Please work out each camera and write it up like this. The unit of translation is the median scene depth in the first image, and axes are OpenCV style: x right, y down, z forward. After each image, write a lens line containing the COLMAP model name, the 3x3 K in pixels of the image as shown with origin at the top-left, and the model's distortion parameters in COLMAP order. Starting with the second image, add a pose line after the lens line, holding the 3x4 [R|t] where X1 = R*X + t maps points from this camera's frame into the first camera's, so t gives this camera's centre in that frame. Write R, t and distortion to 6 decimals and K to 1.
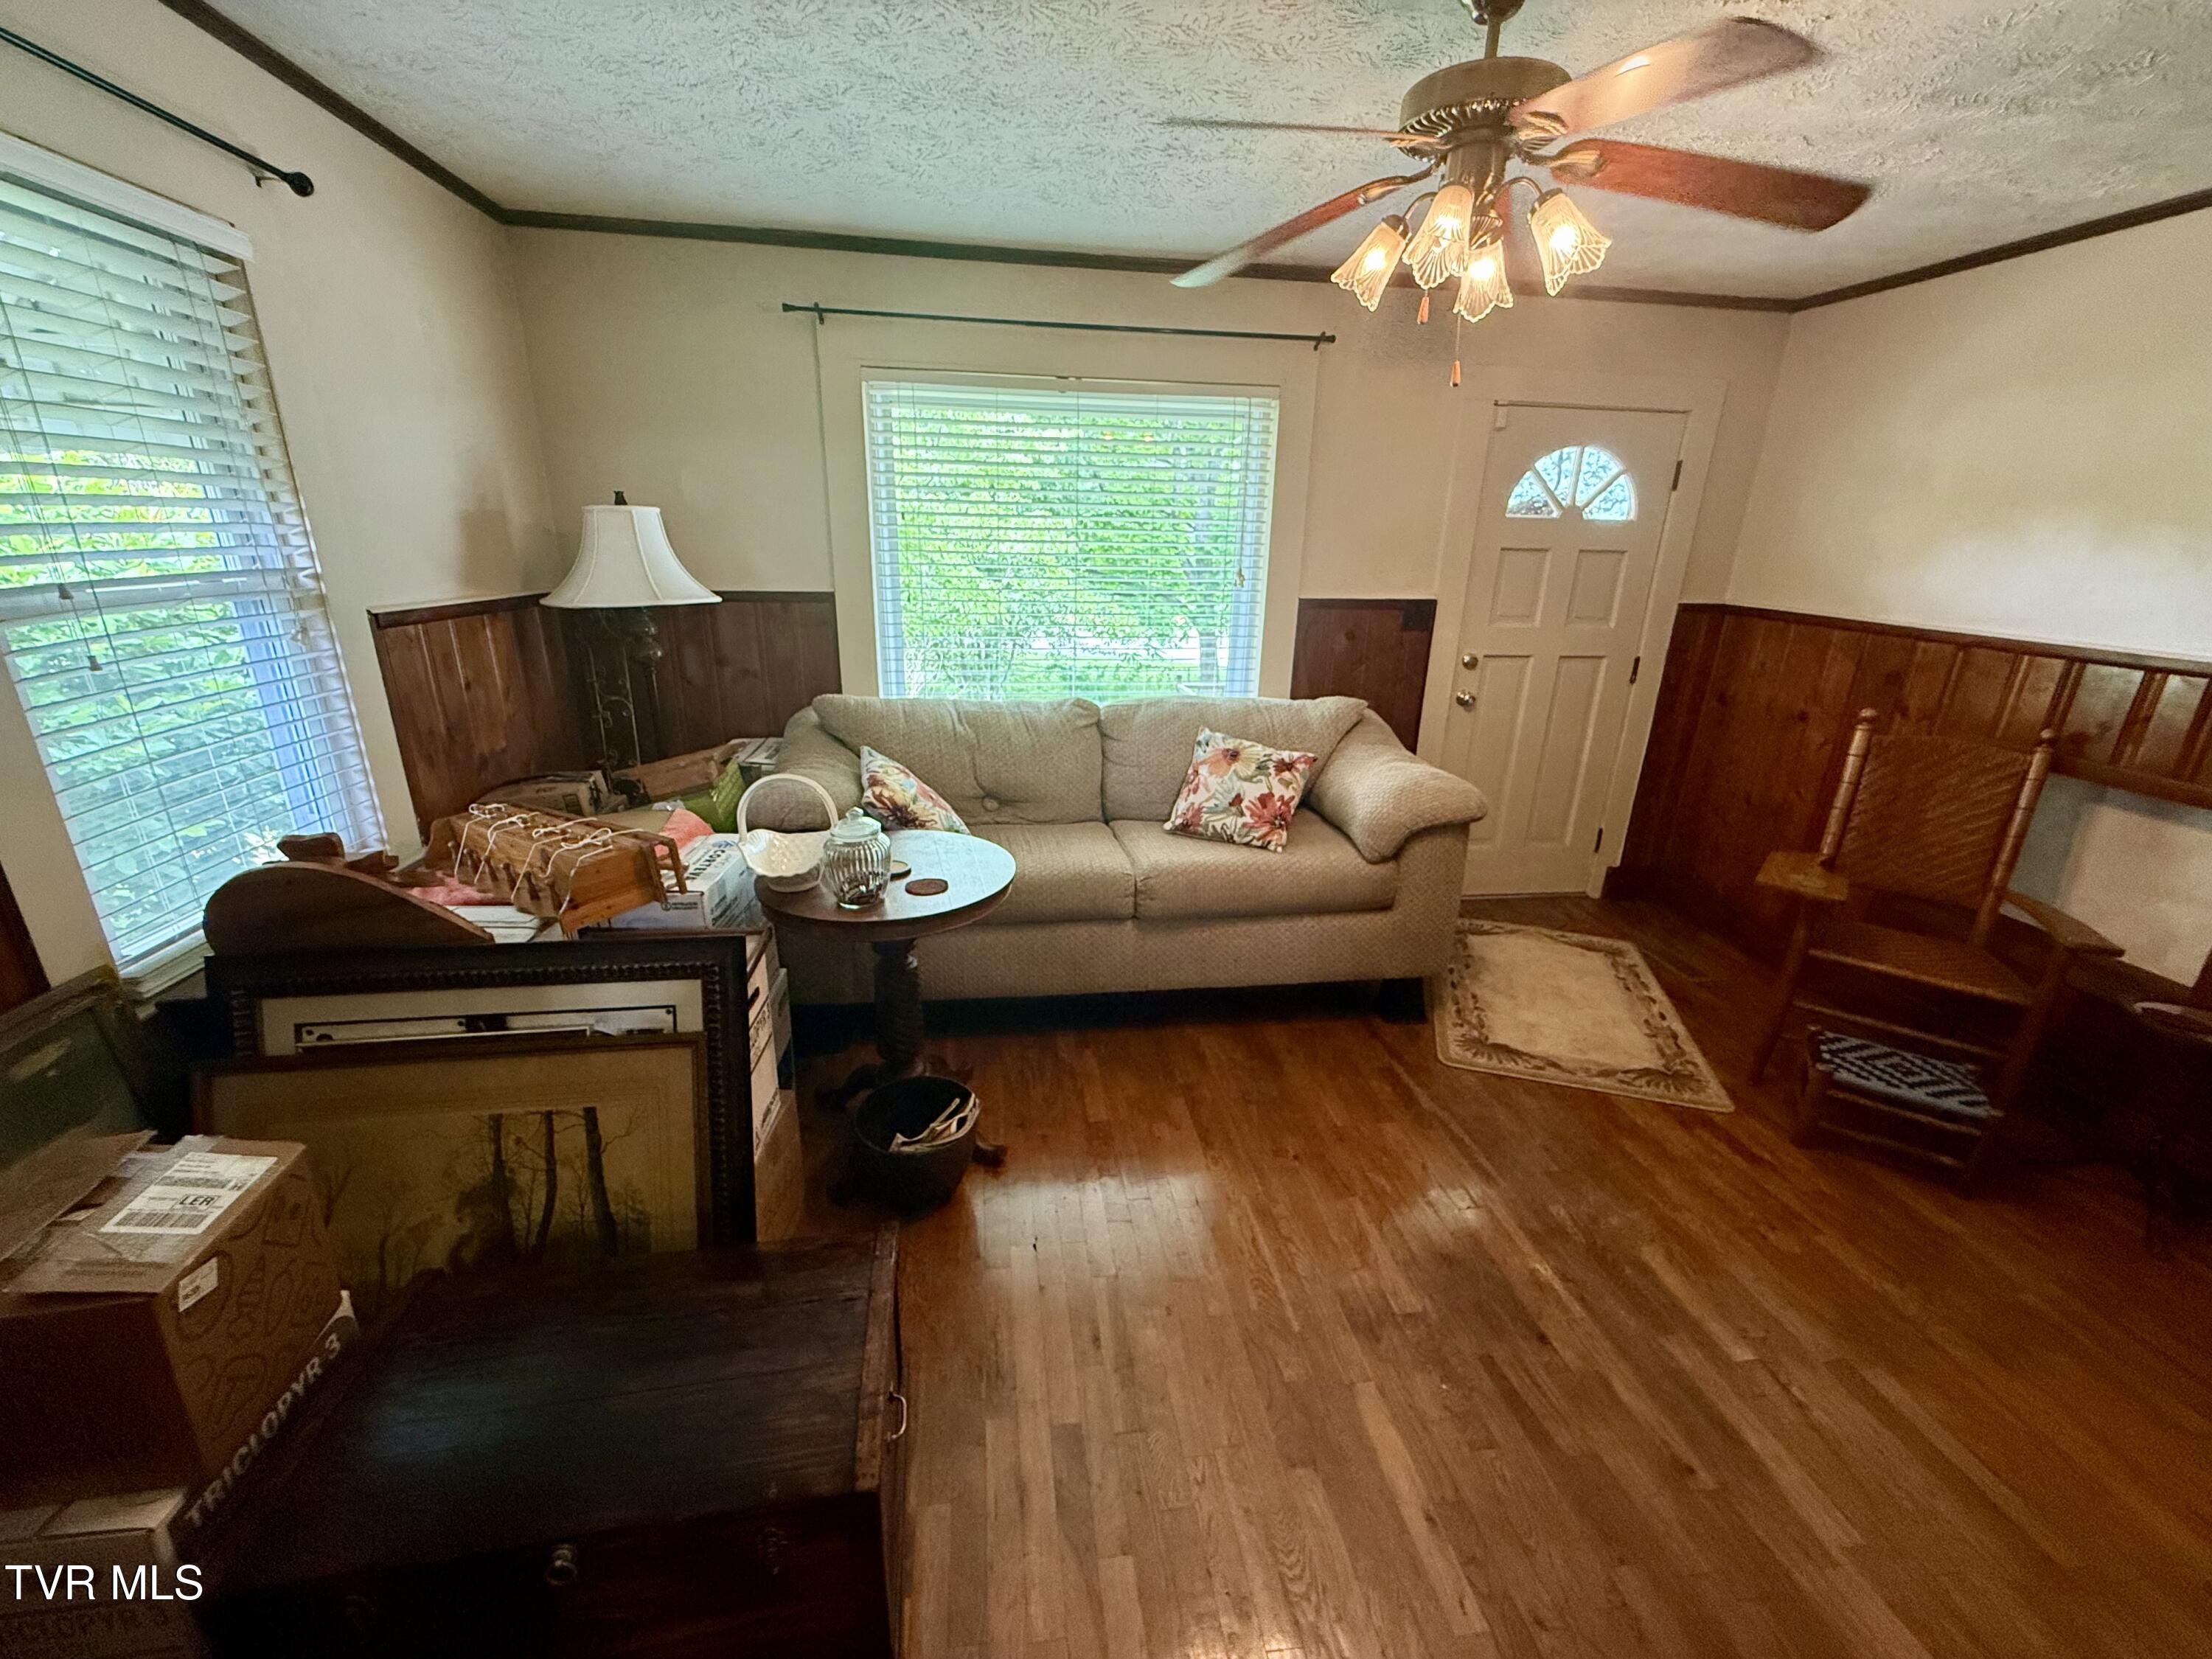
lens RADIAL K [[896.8, 0, 1105.6], [0, 896.8, 826.2], [0, 0, 1]] dist [-0.000794, -0.000406]
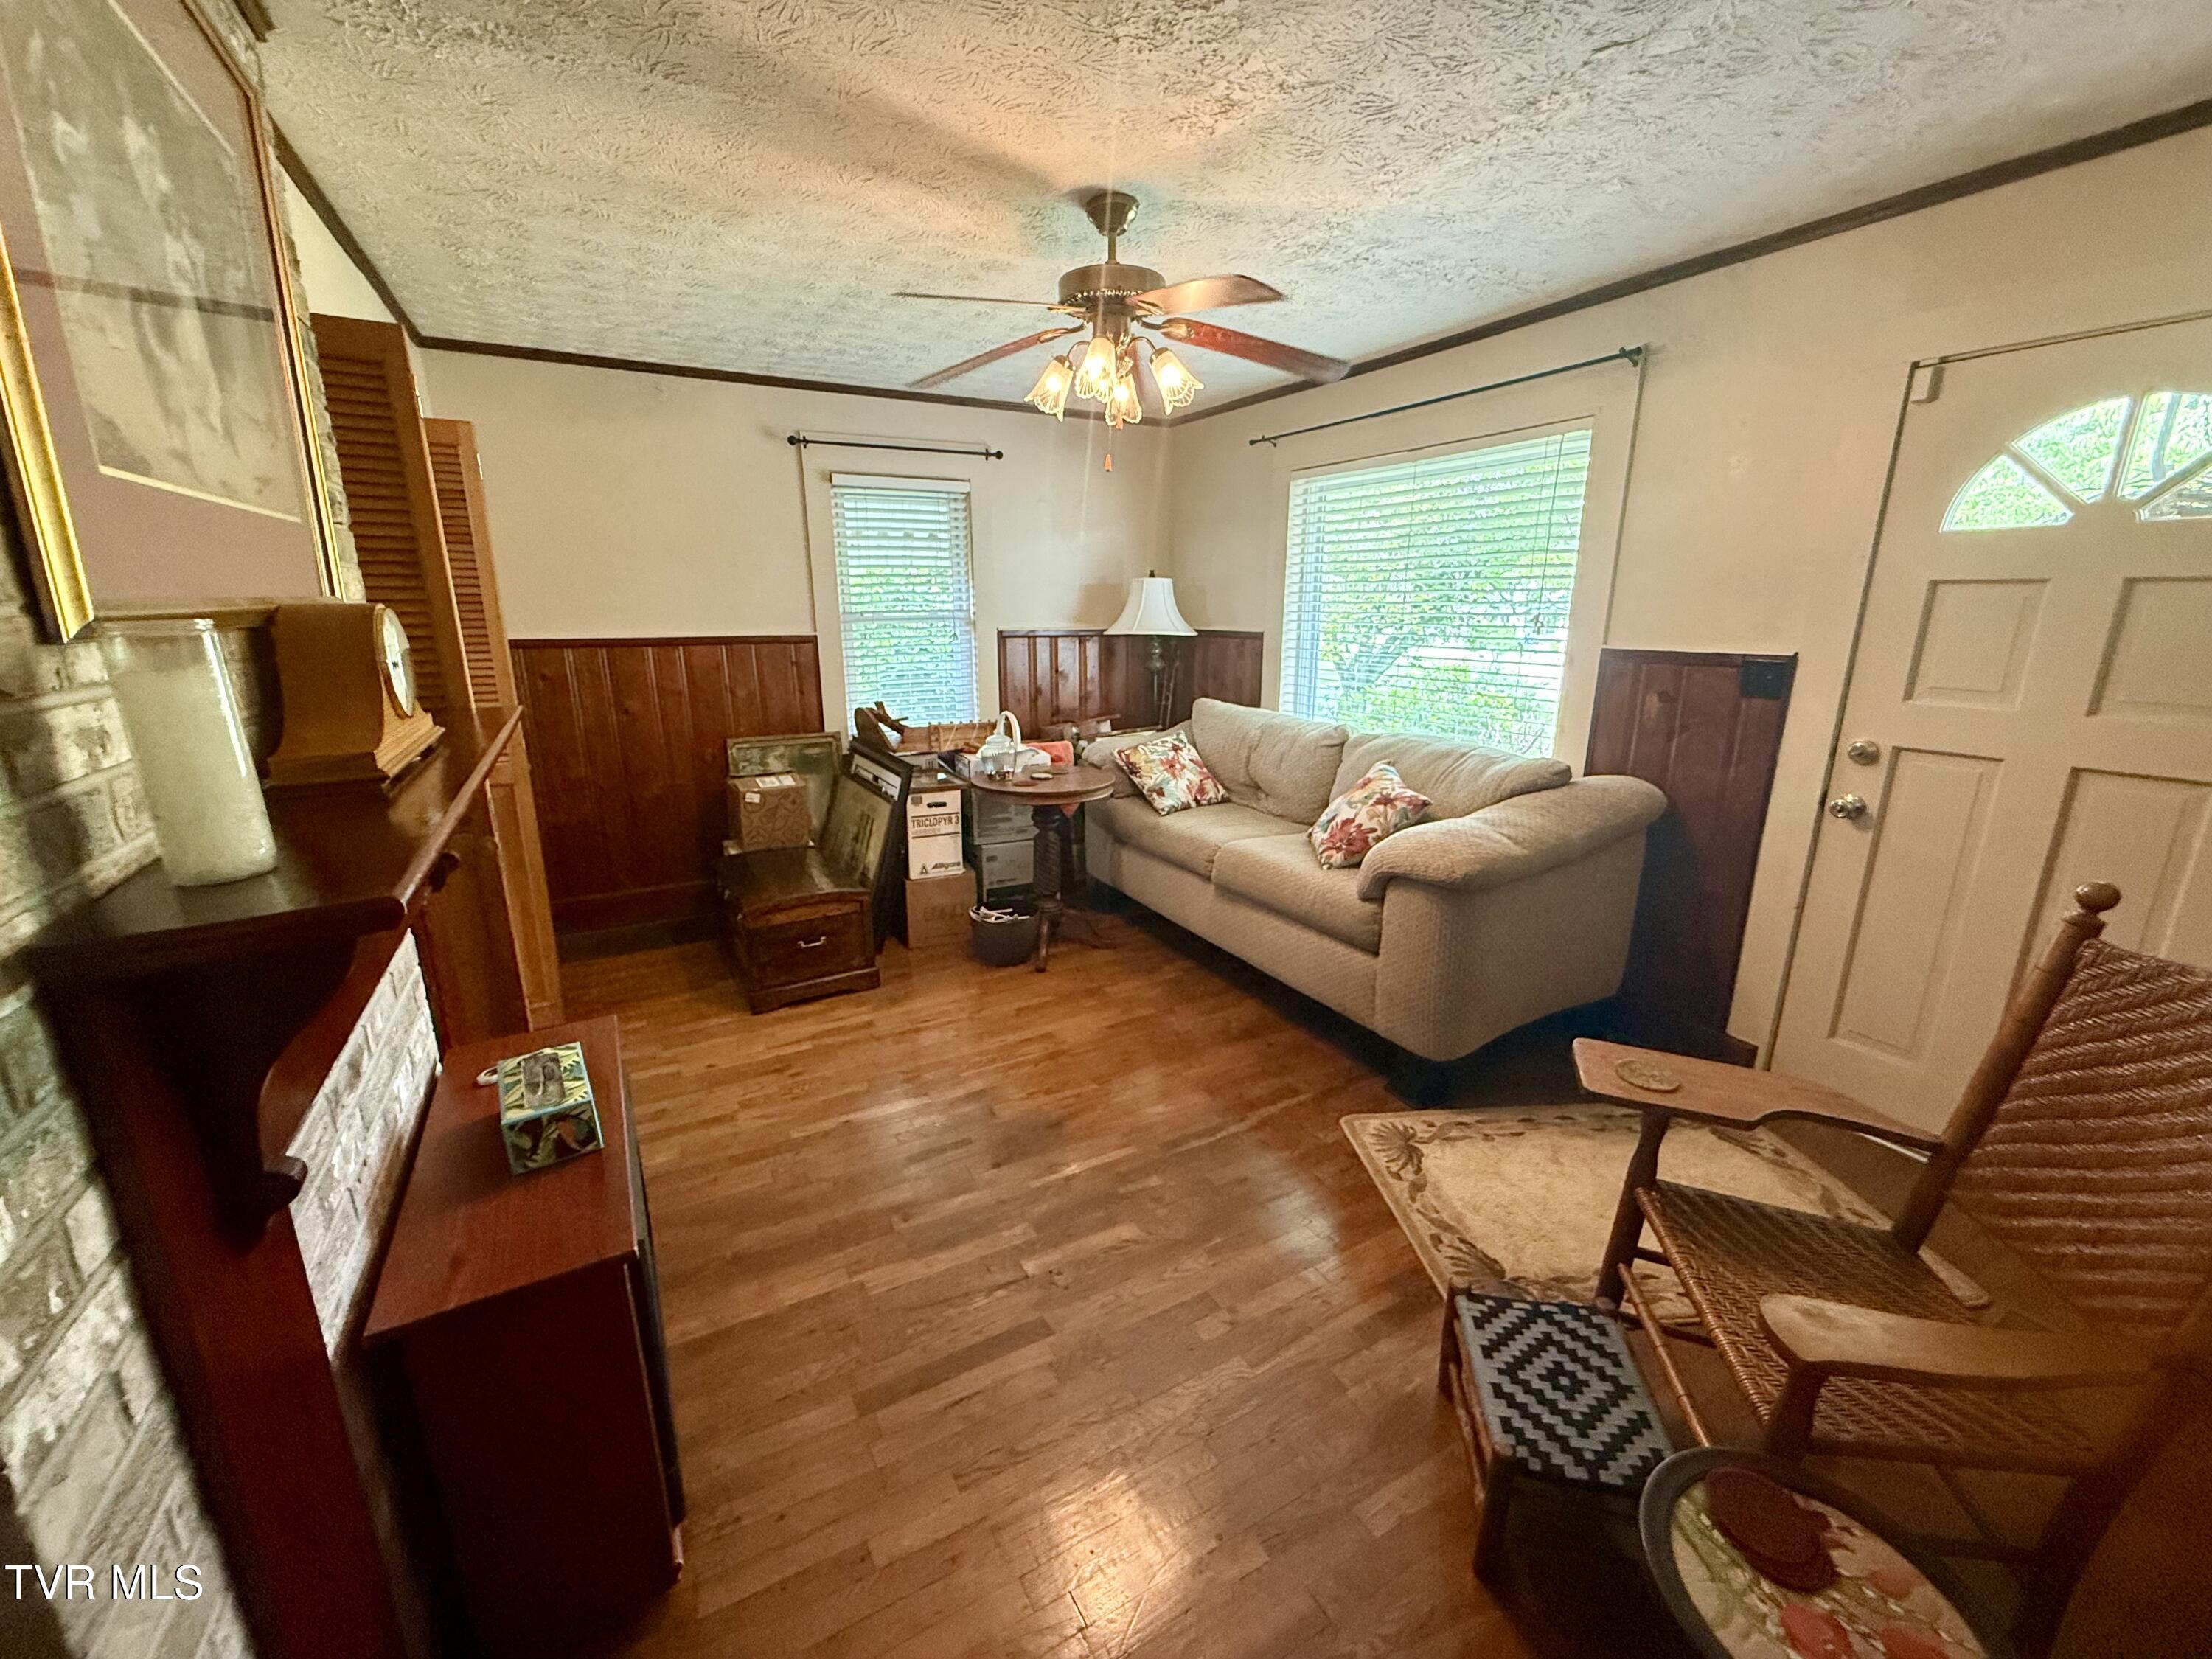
lens RADIAL K [[896.8, 0, 1103.9], [0, 896.8, 832.5], [0, 0, 1]] dist [-0.000794, -0.000406]
pose [[0.348920, 0.215093, -0.912135, 1.056166], [-0.276320, 0.953647, 0.119181, -0.067673], [0.895490, 0.210457, 0.392181, 0.326348]]
